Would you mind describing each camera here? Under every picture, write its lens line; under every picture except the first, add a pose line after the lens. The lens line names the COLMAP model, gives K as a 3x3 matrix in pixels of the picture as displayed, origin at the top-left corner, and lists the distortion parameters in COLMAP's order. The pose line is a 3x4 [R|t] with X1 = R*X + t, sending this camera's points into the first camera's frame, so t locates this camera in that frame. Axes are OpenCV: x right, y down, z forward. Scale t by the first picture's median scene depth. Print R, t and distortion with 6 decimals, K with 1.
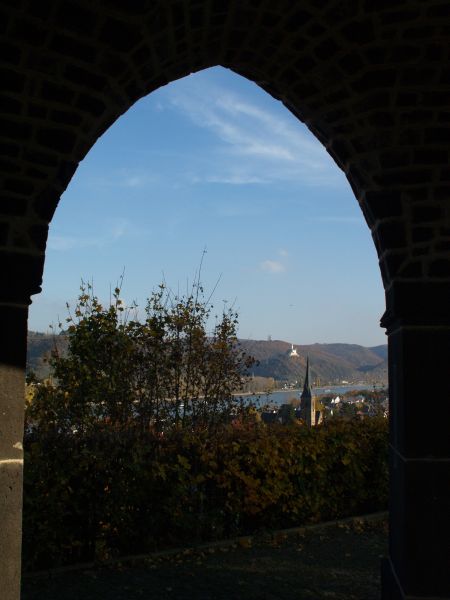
lens RADIAL K [[635.0, 0, 230.5], [0, 635.0, 301.9], [0, 0, 1]] dist [-0.082856, 0.000000]
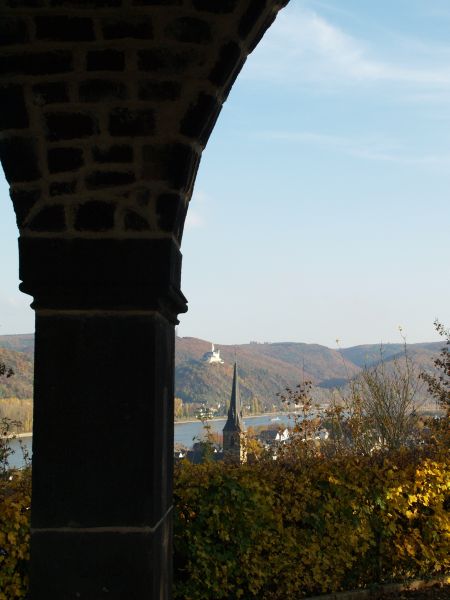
lens RADIAL K [[1050.1, 0, 224.1], [0, 1050.1, 300.6], [0, 0, 1]] dist [0.150415, 0.000000]
pose [[0.994977, 0.004478, 0.100001, 0.198760], [-0.007045, 0.999654, 0.025325, 0.001052], [-0.099853, -0.025902, 0.994665, -0.020242]]
